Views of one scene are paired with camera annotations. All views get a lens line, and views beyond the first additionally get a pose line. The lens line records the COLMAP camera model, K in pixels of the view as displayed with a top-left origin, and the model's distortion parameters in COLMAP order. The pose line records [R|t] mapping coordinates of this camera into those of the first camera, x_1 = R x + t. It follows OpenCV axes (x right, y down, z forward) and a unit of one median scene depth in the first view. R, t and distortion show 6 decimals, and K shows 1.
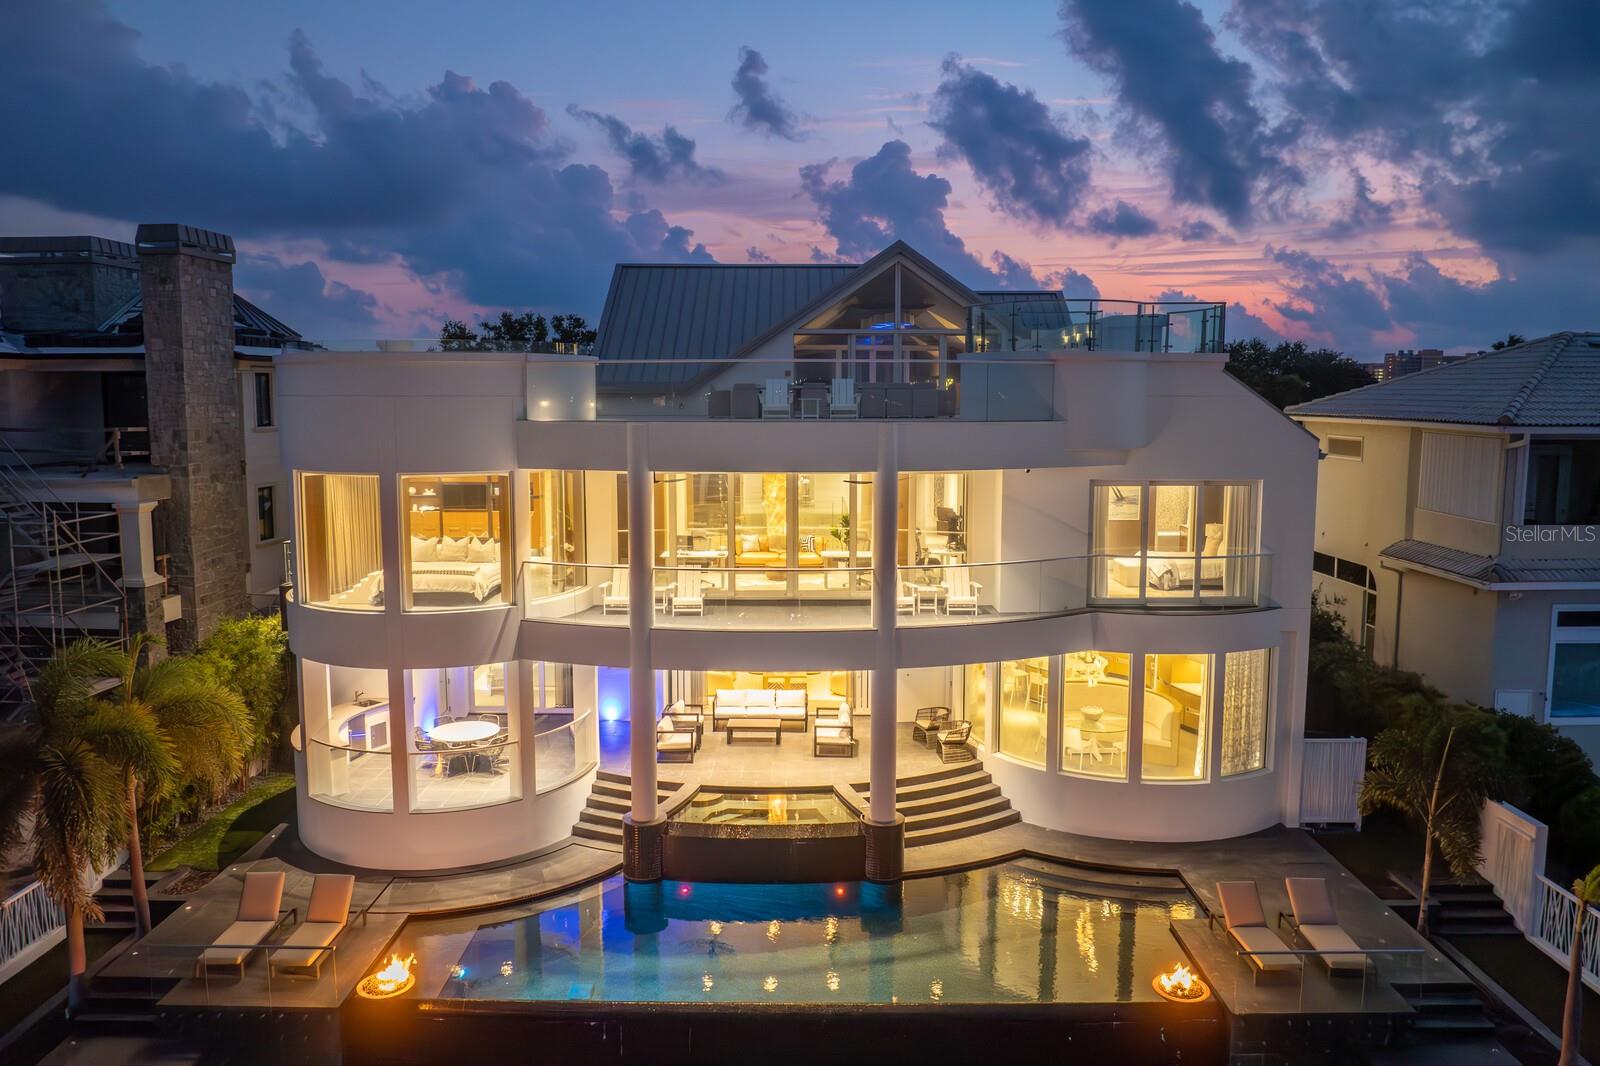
lens RADIAL K [[1106.1, 0, 800.0], [0, 1106.1, 533.0], [0, 0, 1]] dist [-0.059524, 0.032566]
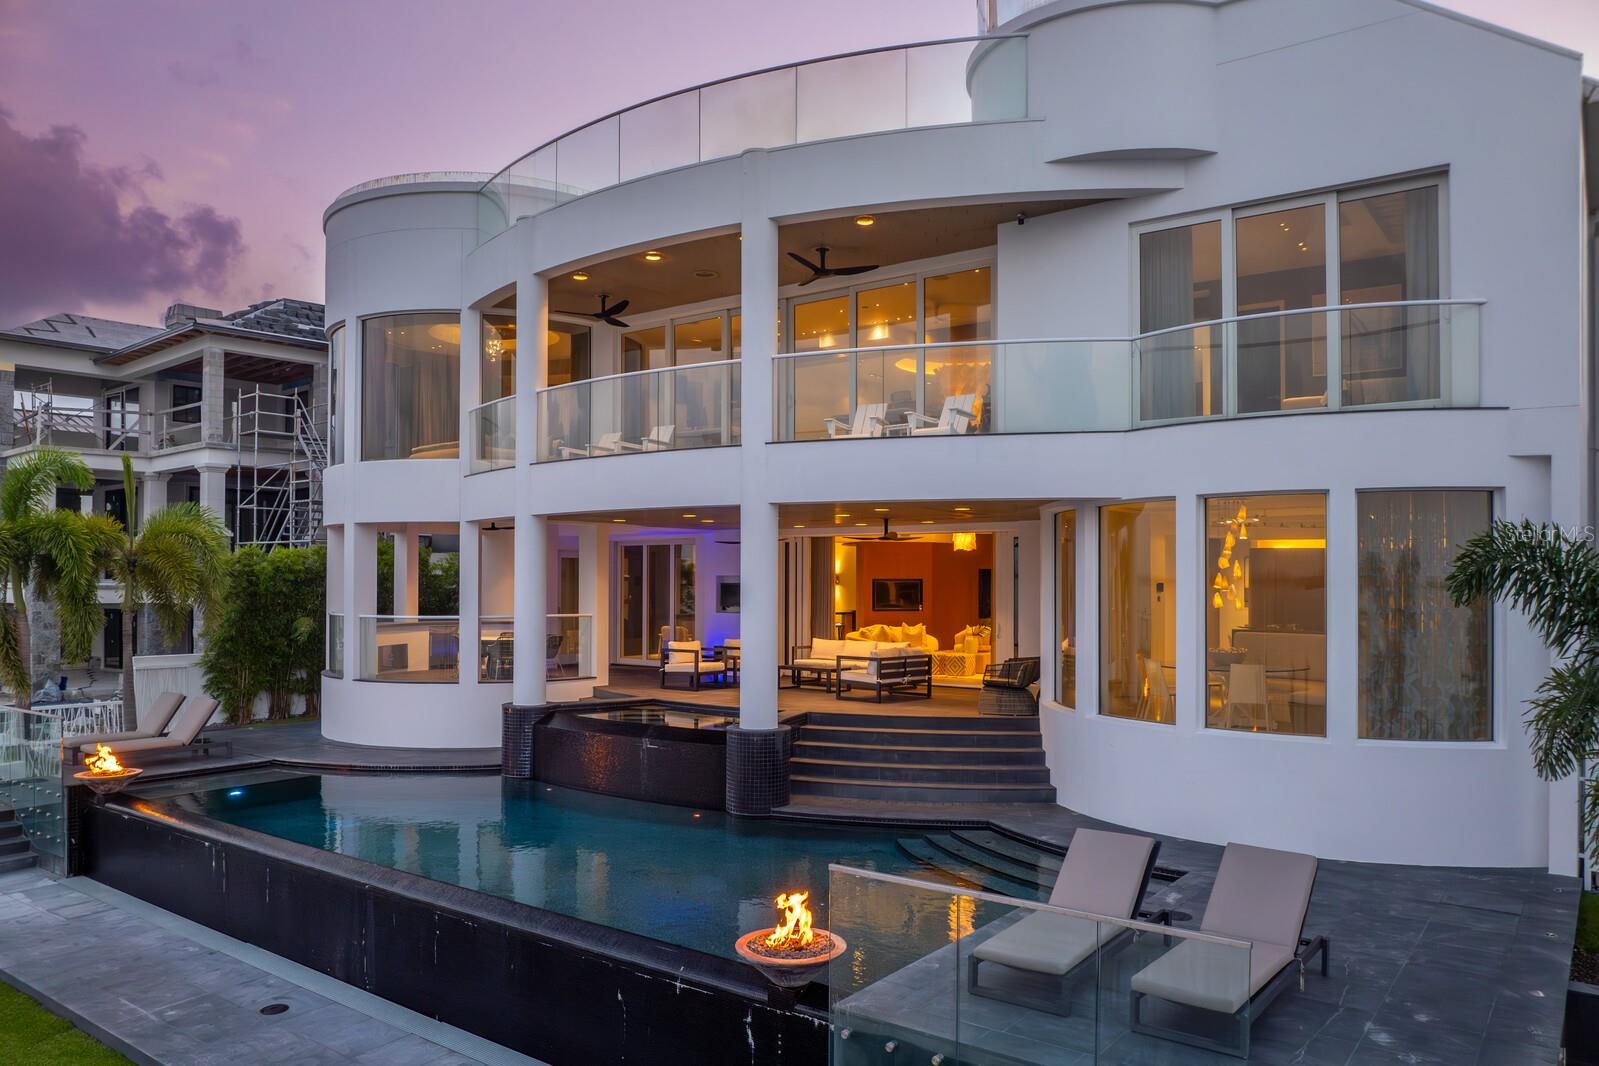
lens RADIAL K [[1112.8, 0, 804.4], [0, 1112.8, 589.7], [0, 0, 1]] dist [-0.056231, 0.032936]
pose [[0.809718, 0.004614, -0.586800, 0.417370], [-0.075183, 0.992544, -0.095938, 0.196374], [0.581982, 0.121800, 0.804028, 0.374317]]
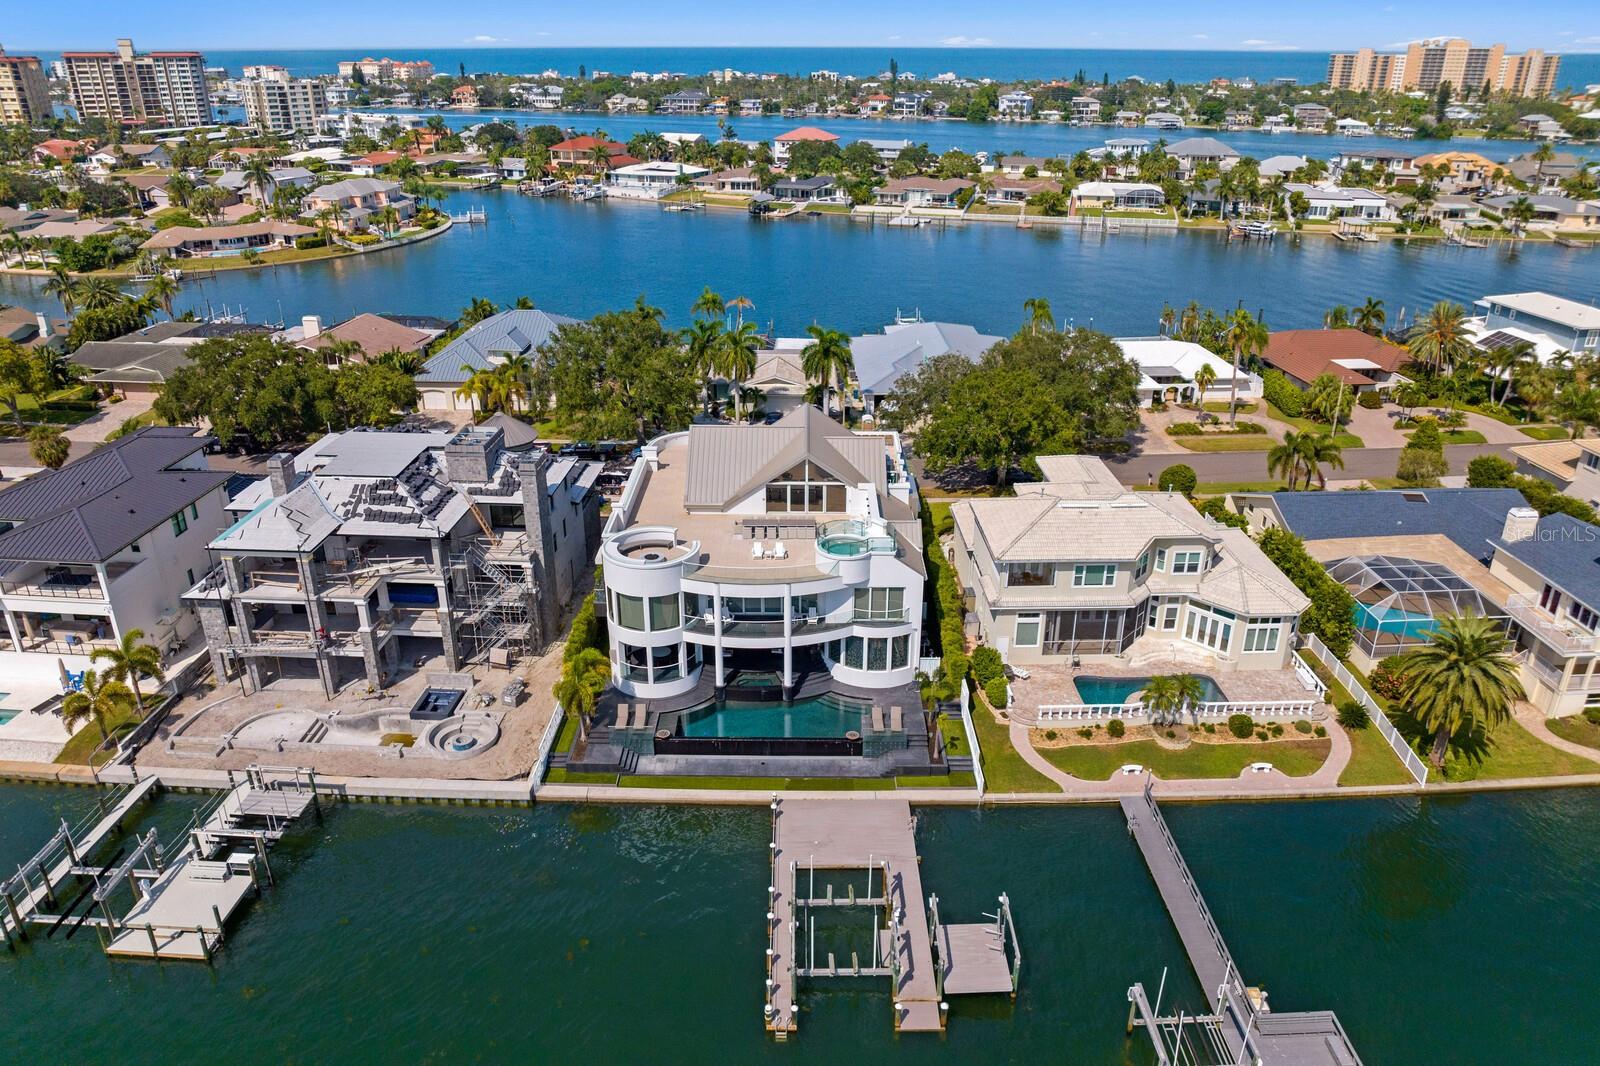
lens RADIAL K [[1106.1, 0, 800.0], [0, 1106.1, 533.0], [0, 0, 1]] dist [-0.059524, 0.032566]
pose [[0.999994, 0.002933, -0.001665, 0.100046], [-0.002333, 0.958066, 0.286537, -1.003492], [0.002435, -0.286532, 0.958068, -1.847988]]
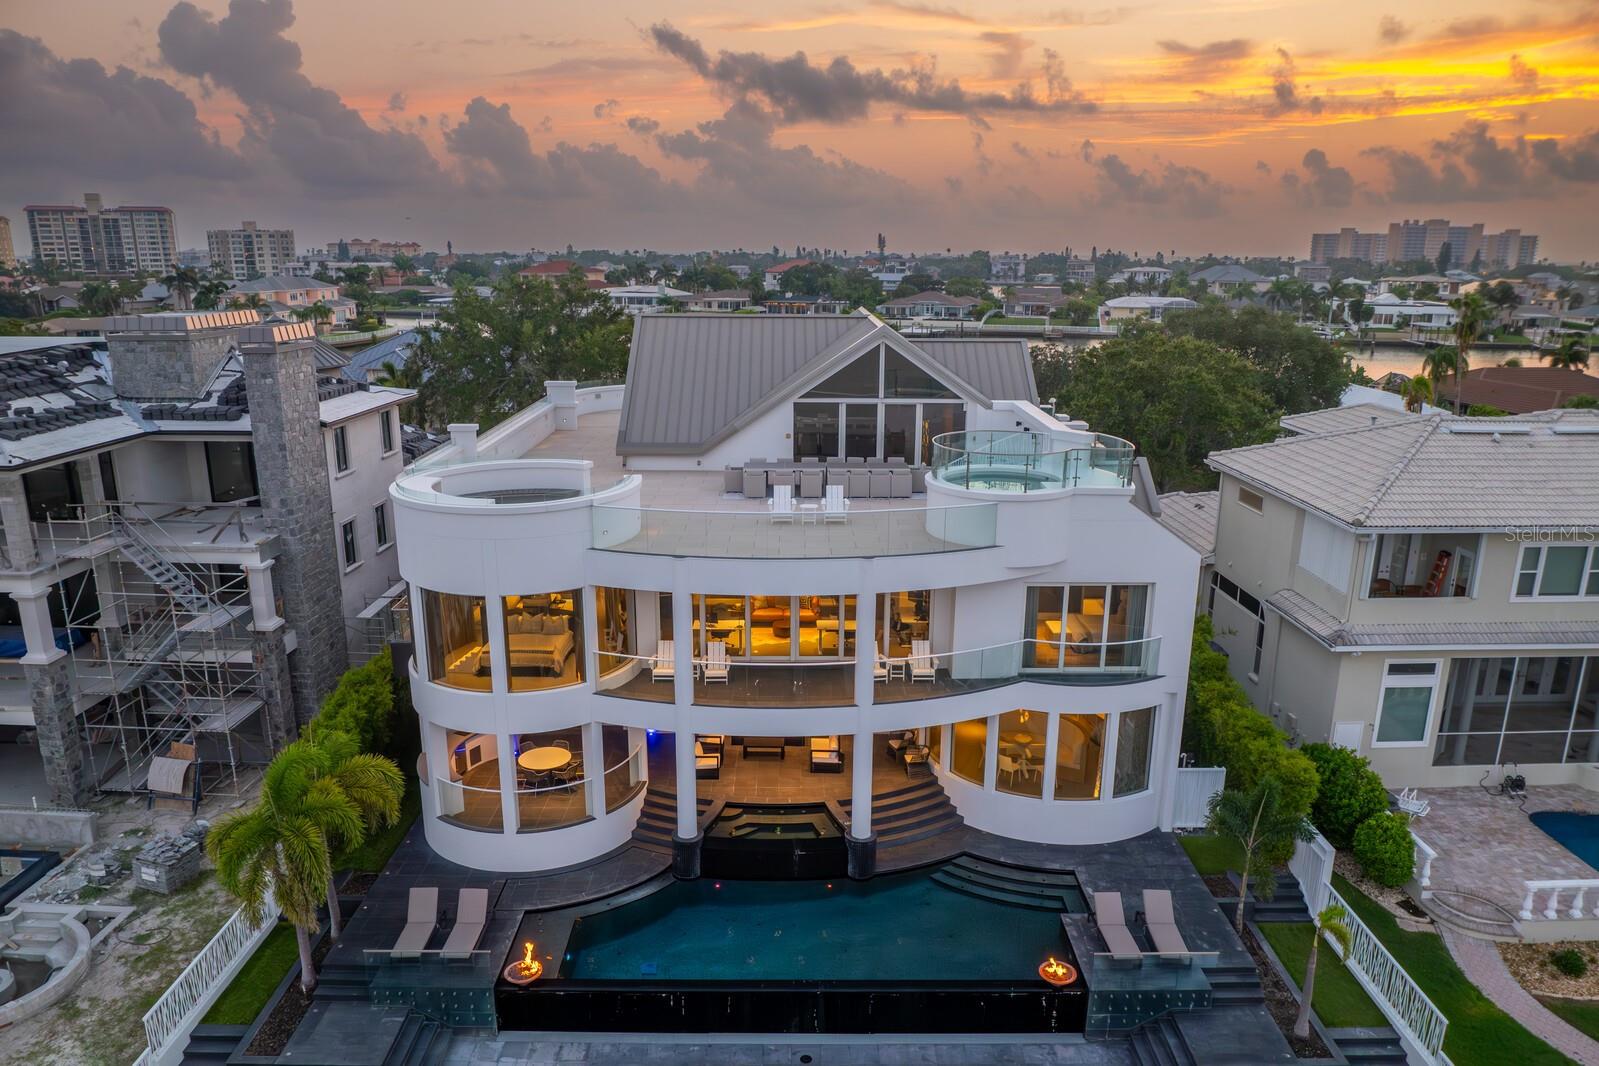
lens RADIAL K [[1112.8, 0, 804.4], [0, 1112.8, 589.7], [0, 0, 1]] dist [-0.056231, 0.032936]
pose [[0.999889, 0.001284, 0.014861, -0.014114], [-0.003859, 0.984633, 0.174596, -0.236750], [-0.014409, -0.174634, 0.984528, -0.257325]]
